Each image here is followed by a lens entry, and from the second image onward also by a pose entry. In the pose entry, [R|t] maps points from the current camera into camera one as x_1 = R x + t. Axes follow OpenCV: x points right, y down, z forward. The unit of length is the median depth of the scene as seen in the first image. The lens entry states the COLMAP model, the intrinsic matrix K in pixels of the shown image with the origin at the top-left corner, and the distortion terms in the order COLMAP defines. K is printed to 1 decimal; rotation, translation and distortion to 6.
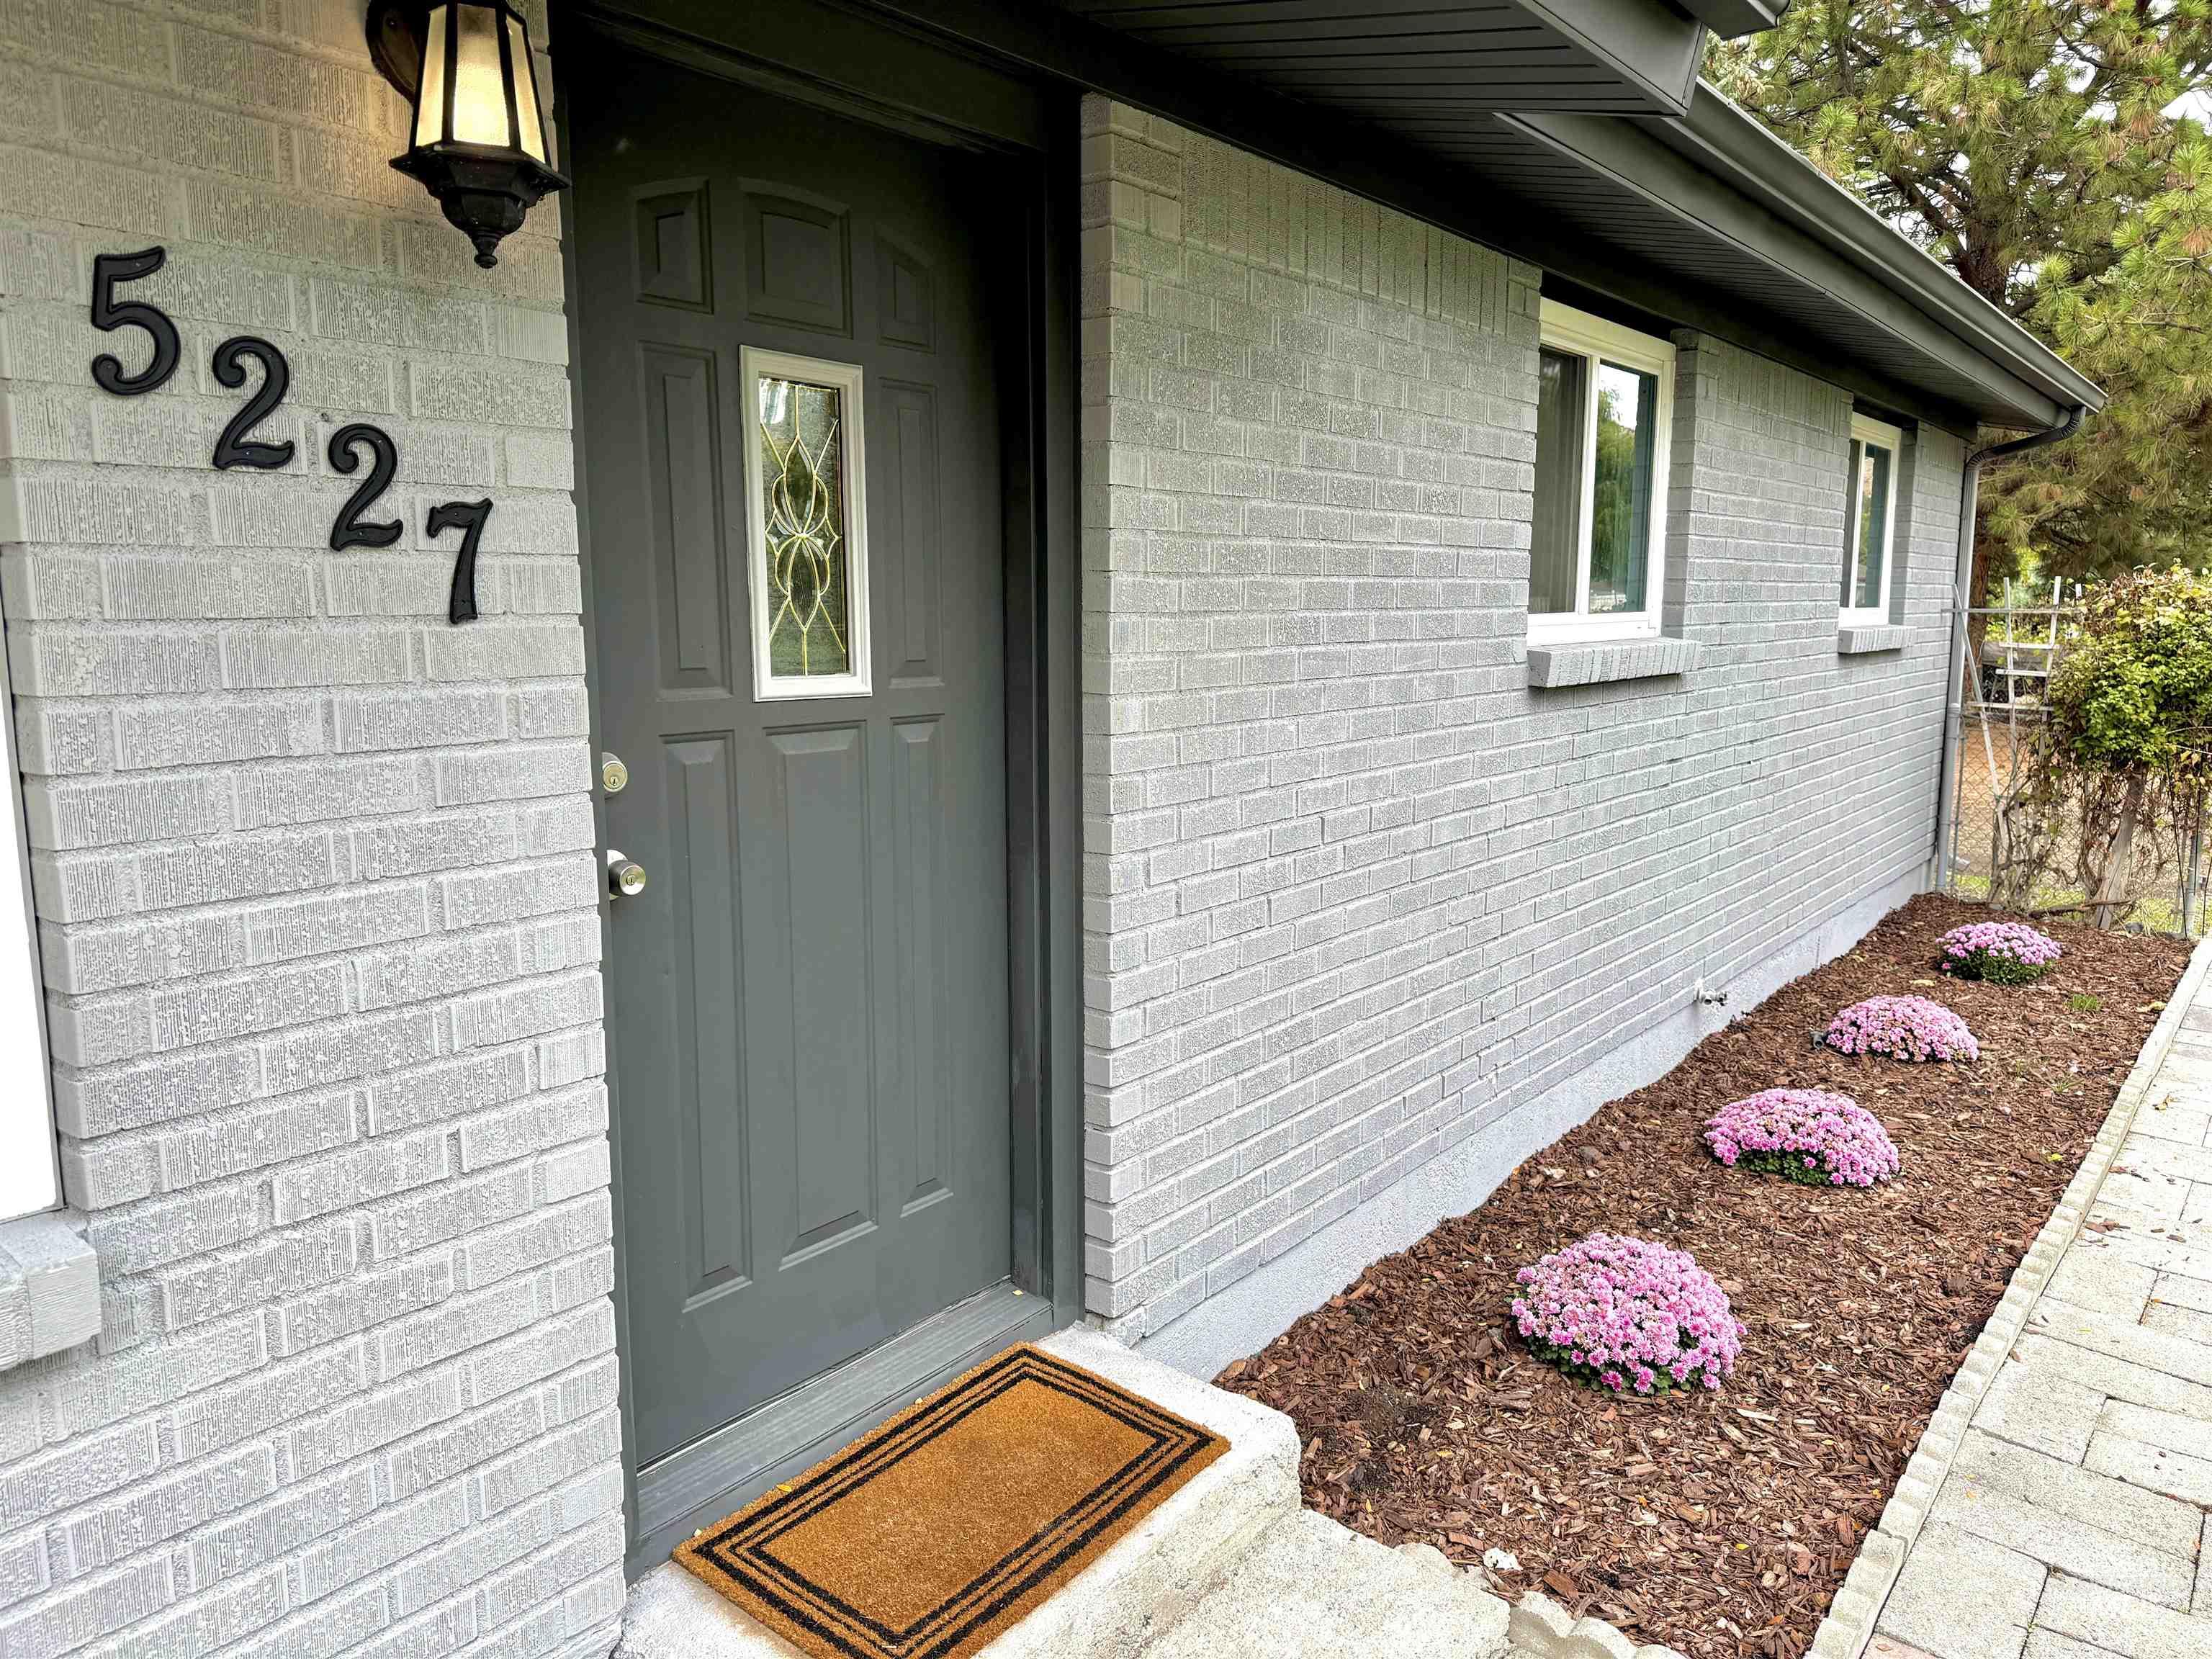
lens RADIAL K [[1549.3, 0, 1106.0], [0, 1549.3, 829.5], [0, 0, 1]] dist [-0.000661, -0.000026]
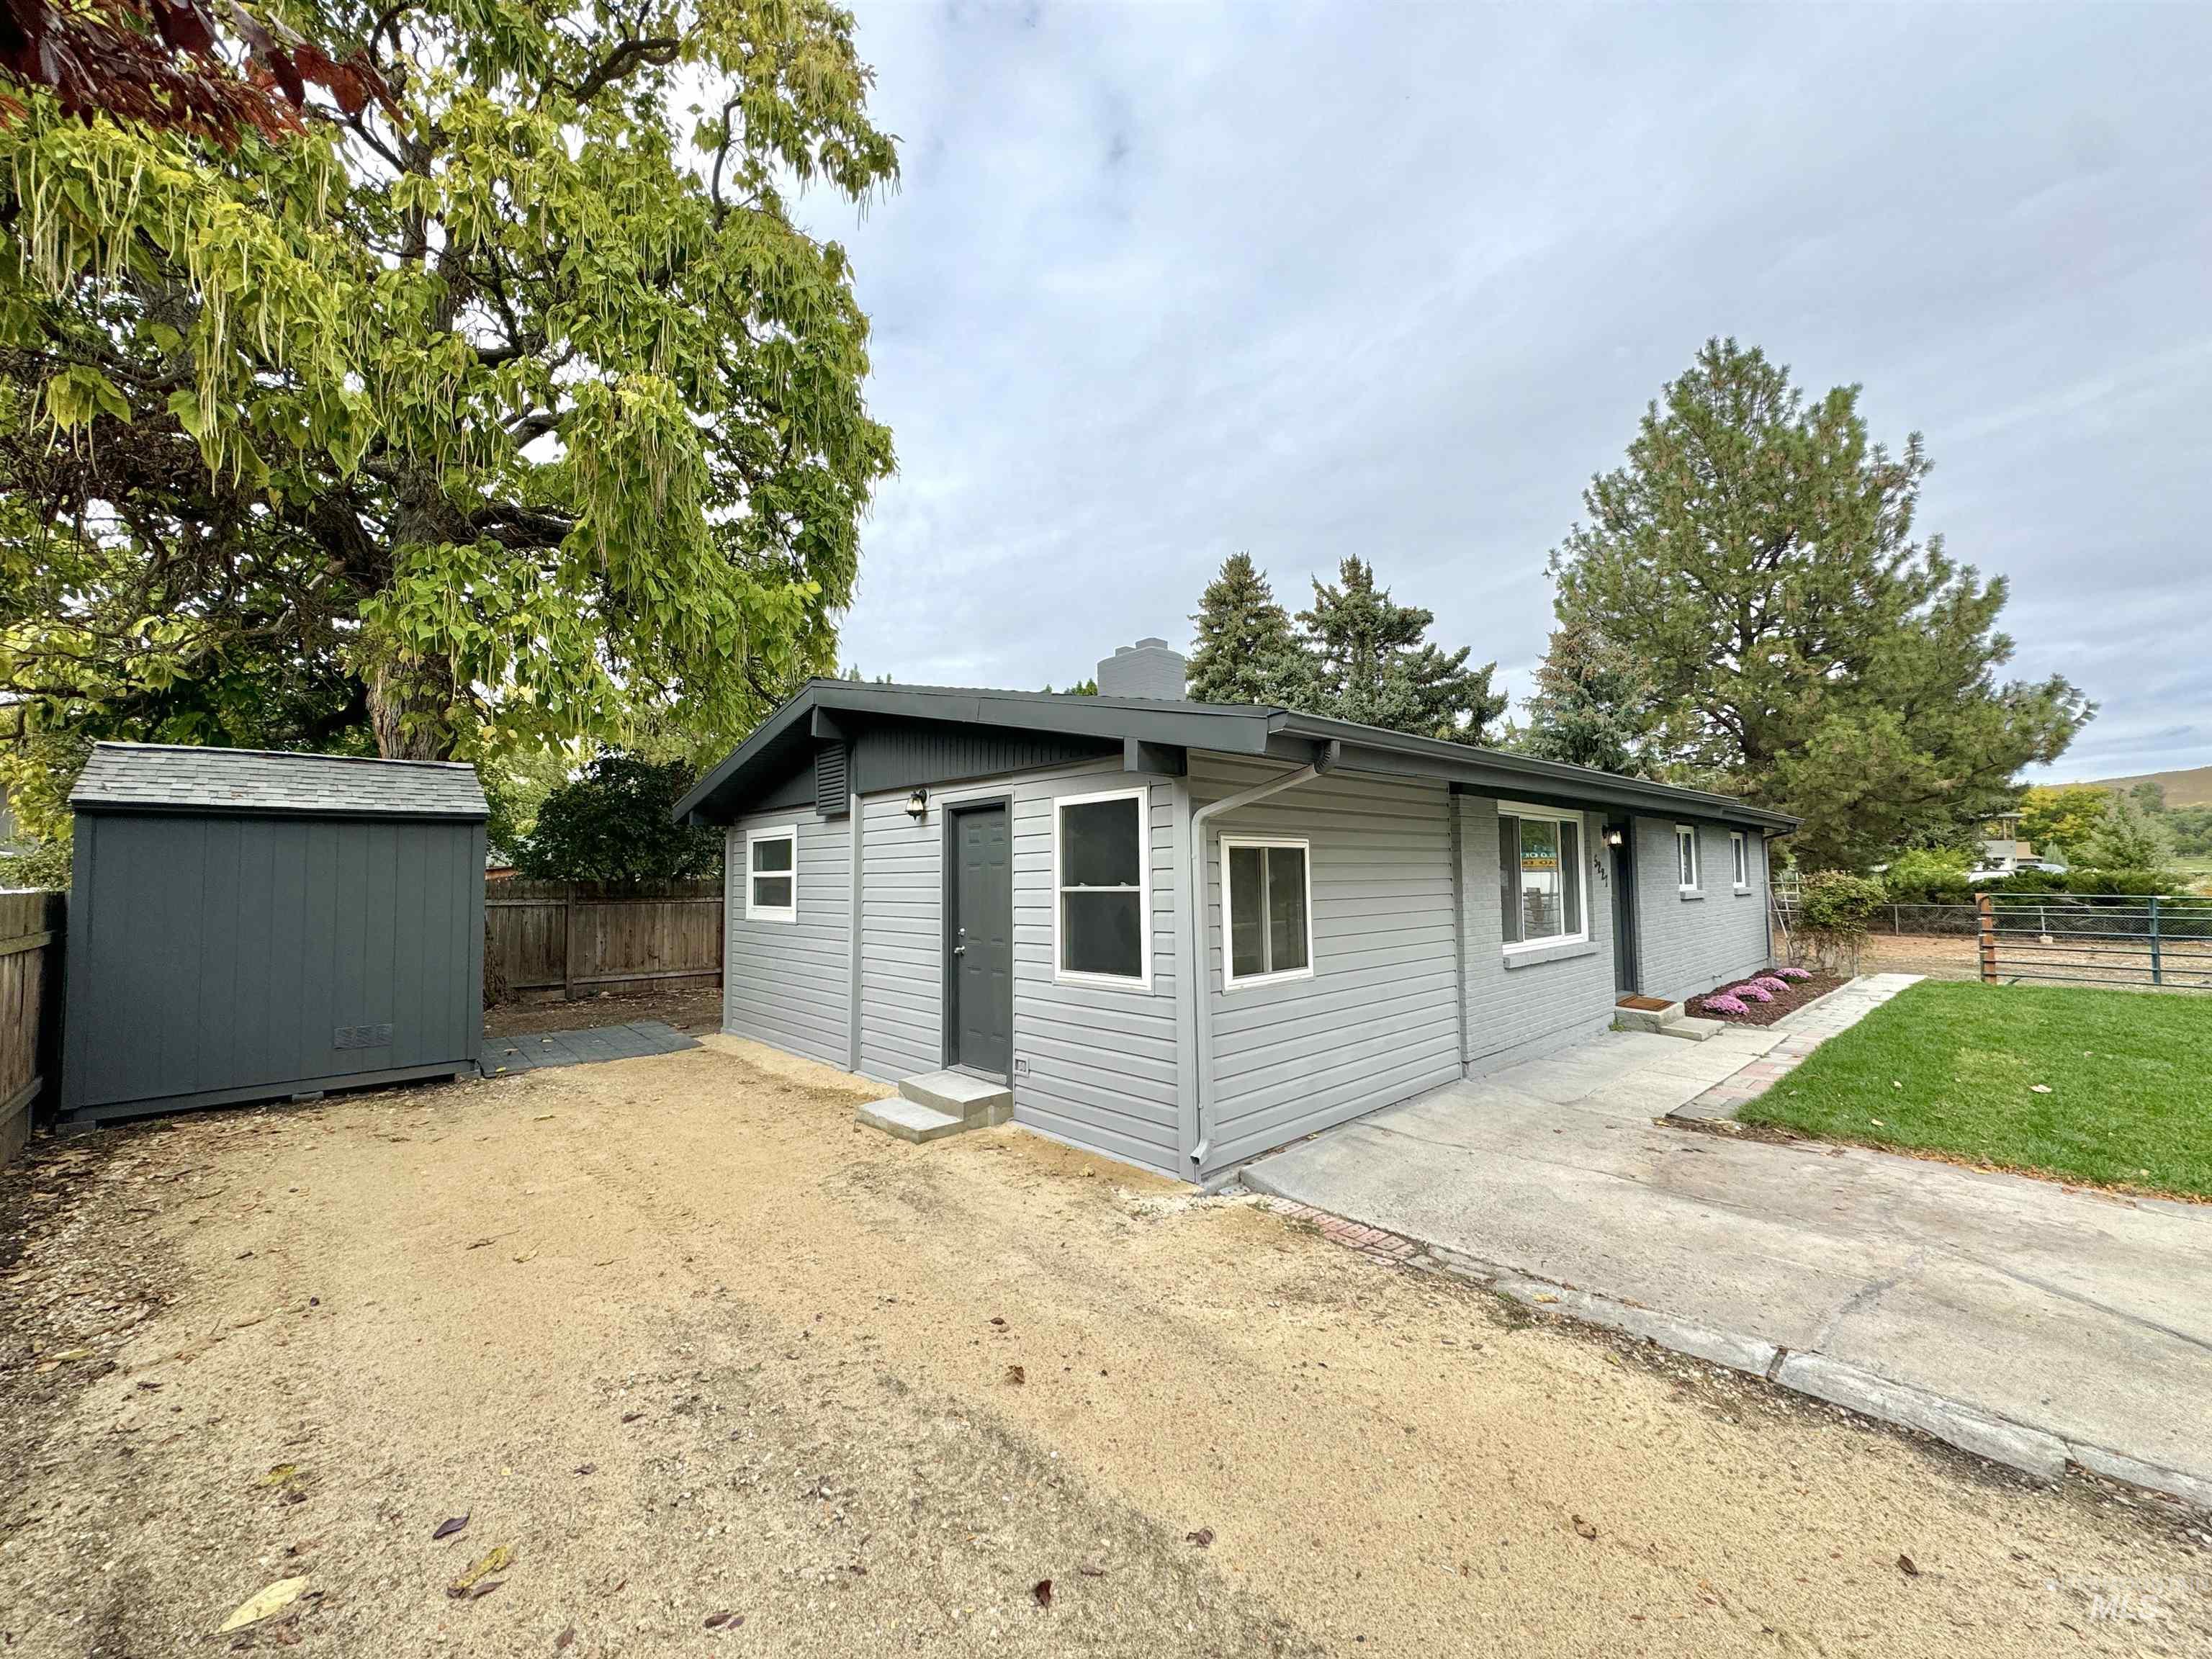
lens RADIAL K [[879.1, 0, 1106.0], [0, 879.1, 829.5], [0, 0, 1]] dist [-0.001562, 0.000350]
pose [[0.990754, -0.020768, -0.134073, -0.659350], [-0.007367, 0.978521, -0.206014, 0.160668], [0.135472, 0.205097, 0.969321, -1.149638]]
